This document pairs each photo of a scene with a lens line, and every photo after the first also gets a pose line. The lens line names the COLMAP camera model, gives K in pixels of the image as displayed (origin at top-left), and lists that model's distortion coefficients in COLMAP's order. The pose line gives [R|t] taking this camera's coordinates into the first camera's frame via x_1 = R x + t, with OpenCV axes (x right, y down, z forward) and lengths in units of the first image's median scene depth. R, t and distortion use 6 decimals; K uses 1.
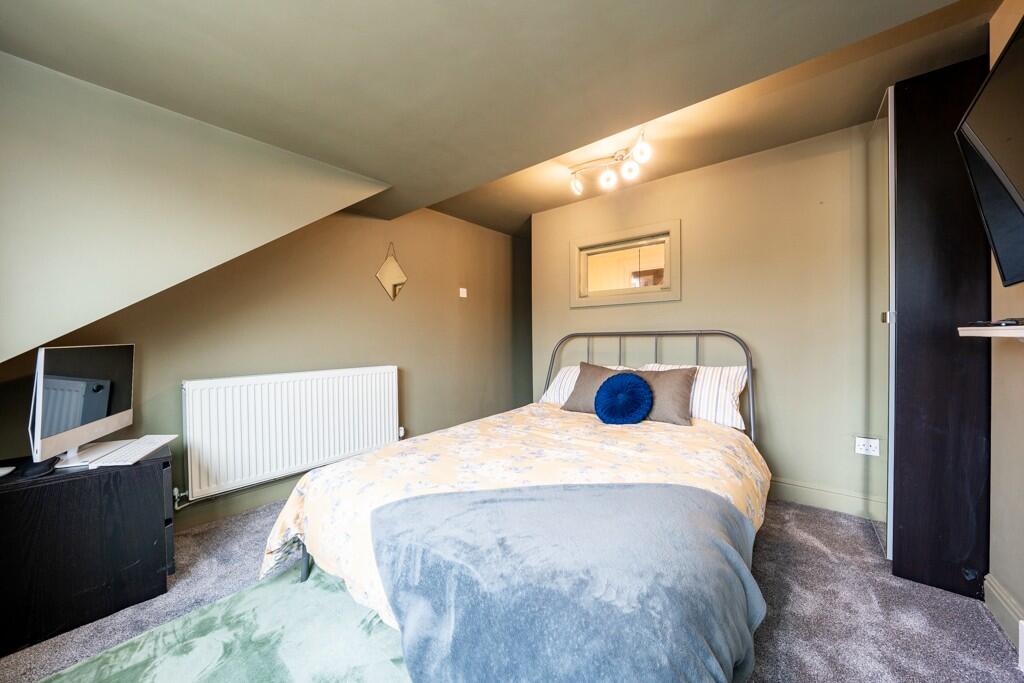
lens RADIAL K [[368.5, 0, 511.6], [0, 368.5, 340.0], [0, 0, 1]] dist [-0.012055, 0.000844]
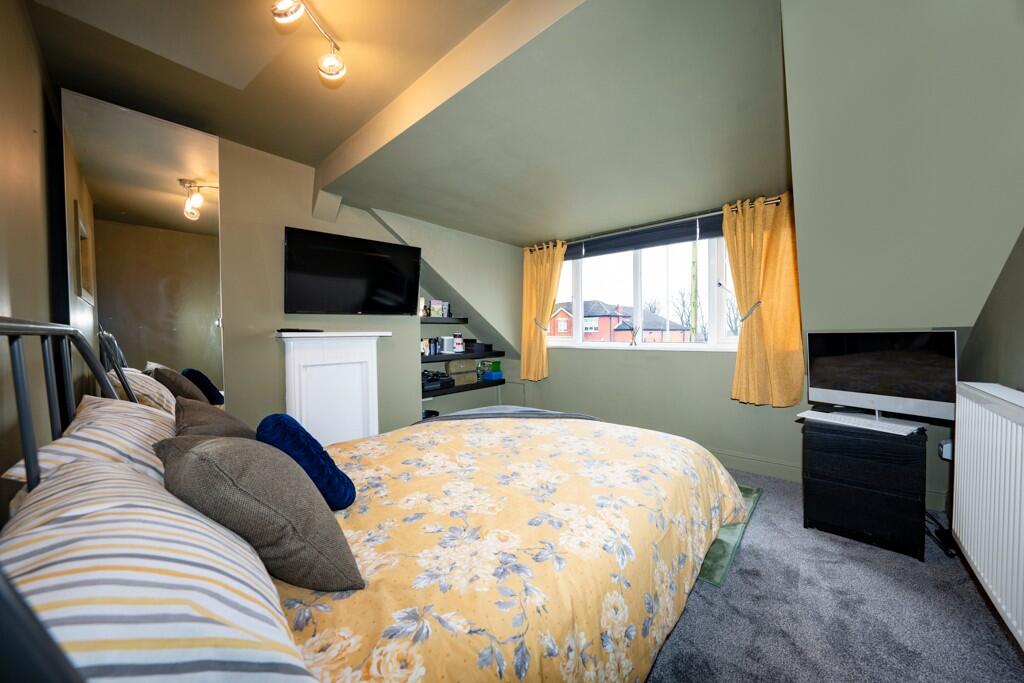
lens RADIAL K [[355.9, 0, 512.3], [0, 355.9, 337.5], [0, 0, 1]] dist [-0.021126, 0.004516]
pose [[-0.999162, 0.024058, 0.033105, 0.011021], [0.025219, 0.999065, 0.035116, -0.031424], [-0.032229, 0.035921, -0.998835, 2.050400]]
